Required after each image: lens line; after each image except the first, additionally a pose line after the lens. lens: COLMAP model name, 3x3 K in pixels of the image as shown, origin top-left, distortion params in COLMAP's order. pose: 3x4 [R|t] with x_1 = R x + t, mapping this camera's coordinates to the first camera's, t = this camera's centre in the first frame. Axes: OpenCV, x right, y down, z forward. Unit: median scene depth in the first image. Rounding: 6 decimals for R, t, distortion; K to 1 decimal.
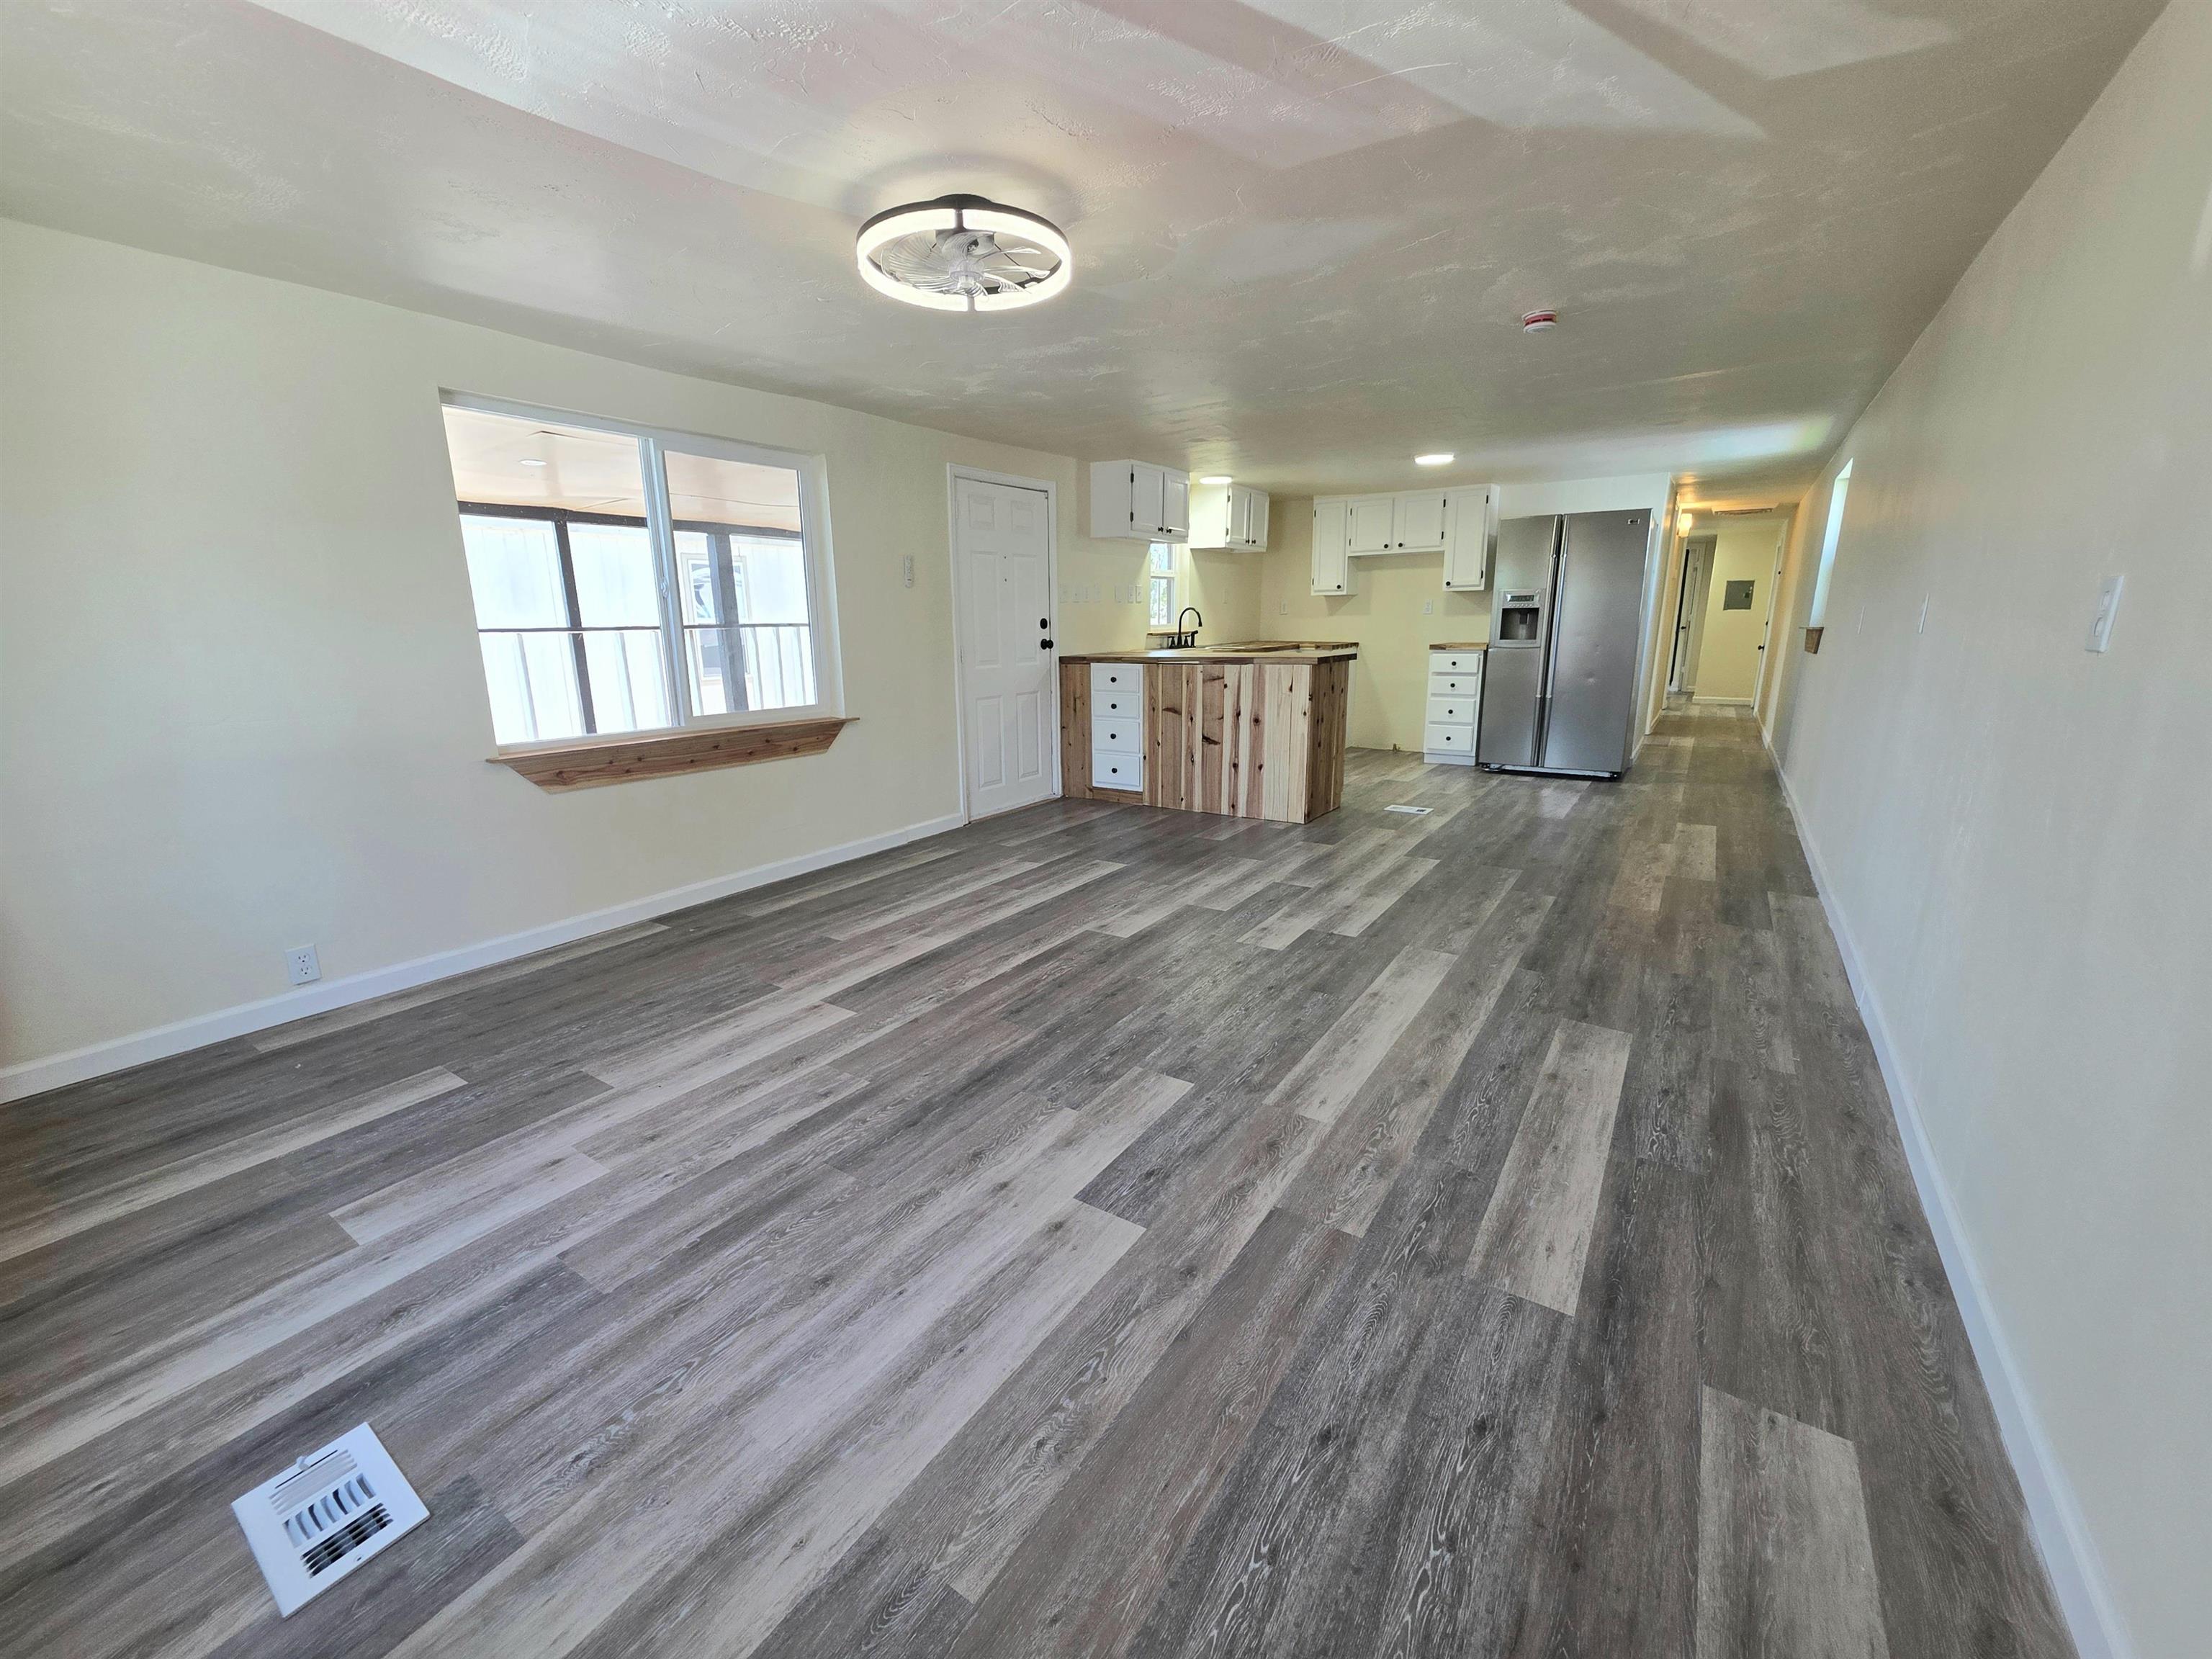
lens RADIAL K [[887.3, 0, 1107.7], [0, 887.3, 822.0], [0, 0, 1]] dist [0.001678, -0.000522]
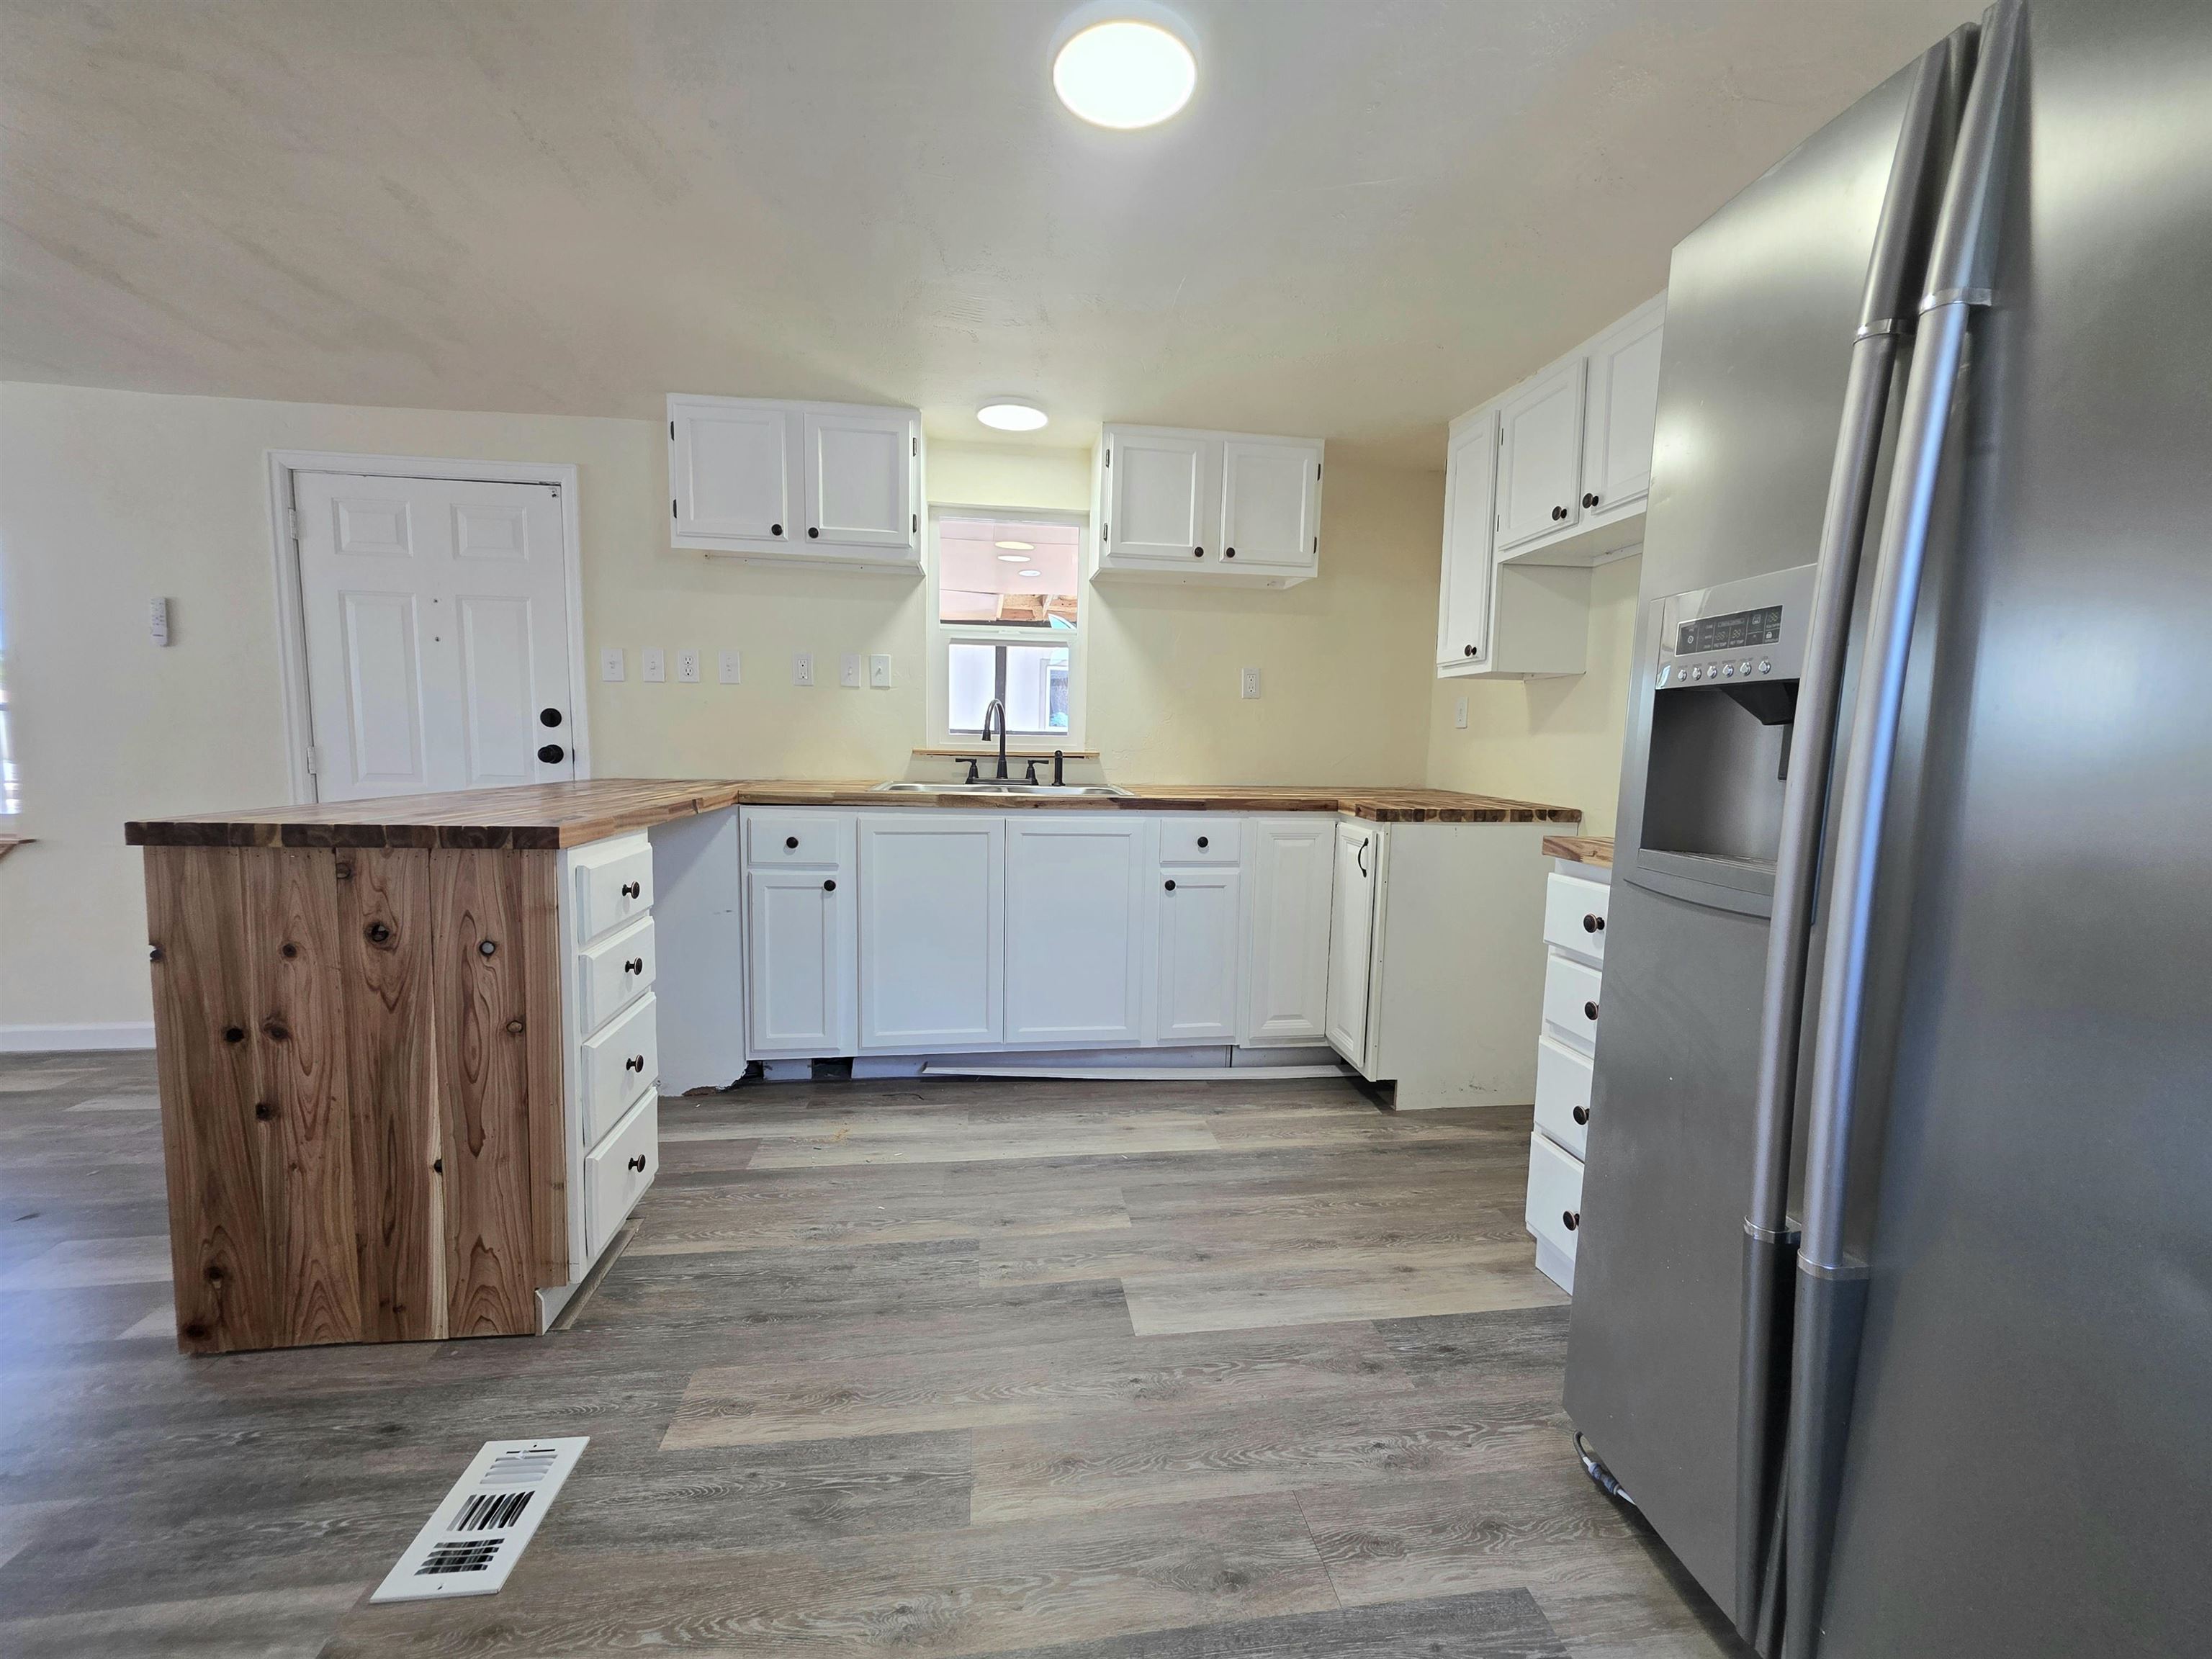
lens RADIAL K [[887.3, 0, 1105.1], [0, 887.3, 825.8], [0, 0, 1]] dist [0.001678, -0.000522]
pose [[0.666417, 0.102029, -0.738565, 0.587691], [-0.198379, 0.979149, -0.043735, -0.206836], [0.718703, 0.175661, 0.672762, 0.909019]]
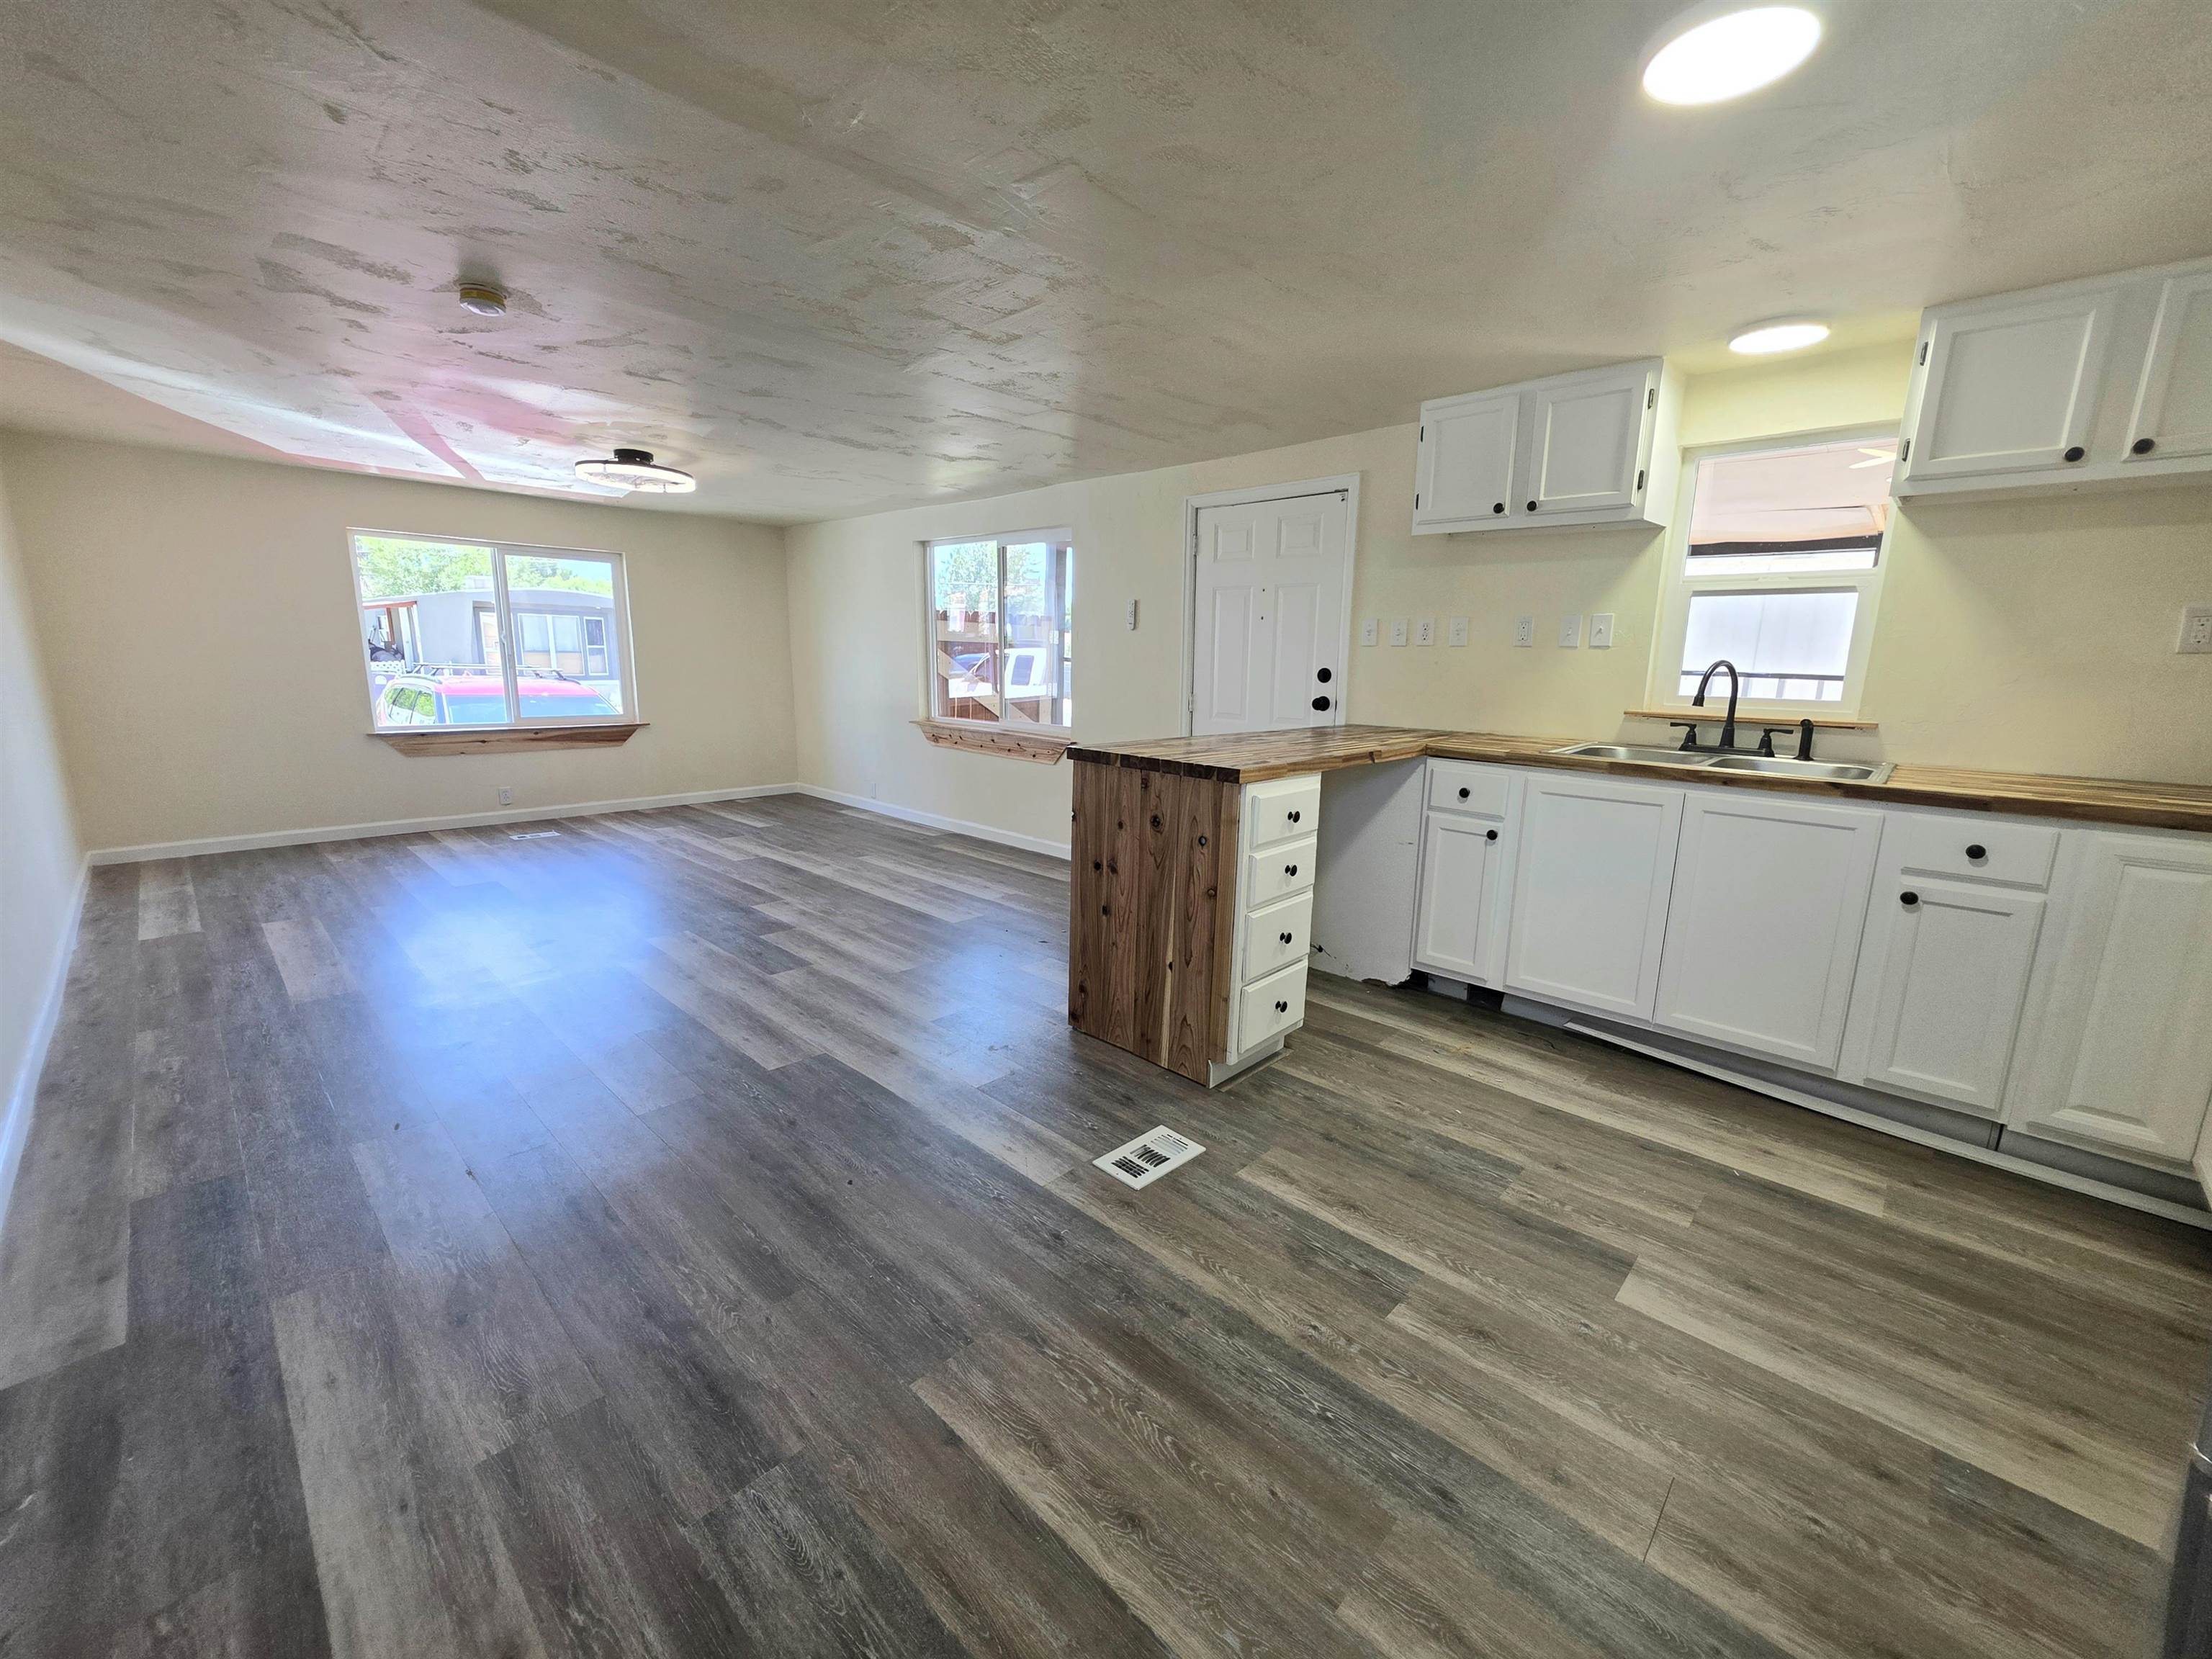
lens RADIAL K [[887.3, 0, 1105.7], [0, 887.3, 825.5], [0, 0, 1]] dist [0.001678, -0.000522]
pose [[-0.166613, 0.203442, -0.964806, 0.691724], [-0.236825, 0.941584, 0.239443, -0.245104], [0.957159, 0.268384, -0.108700, 0.964214]]
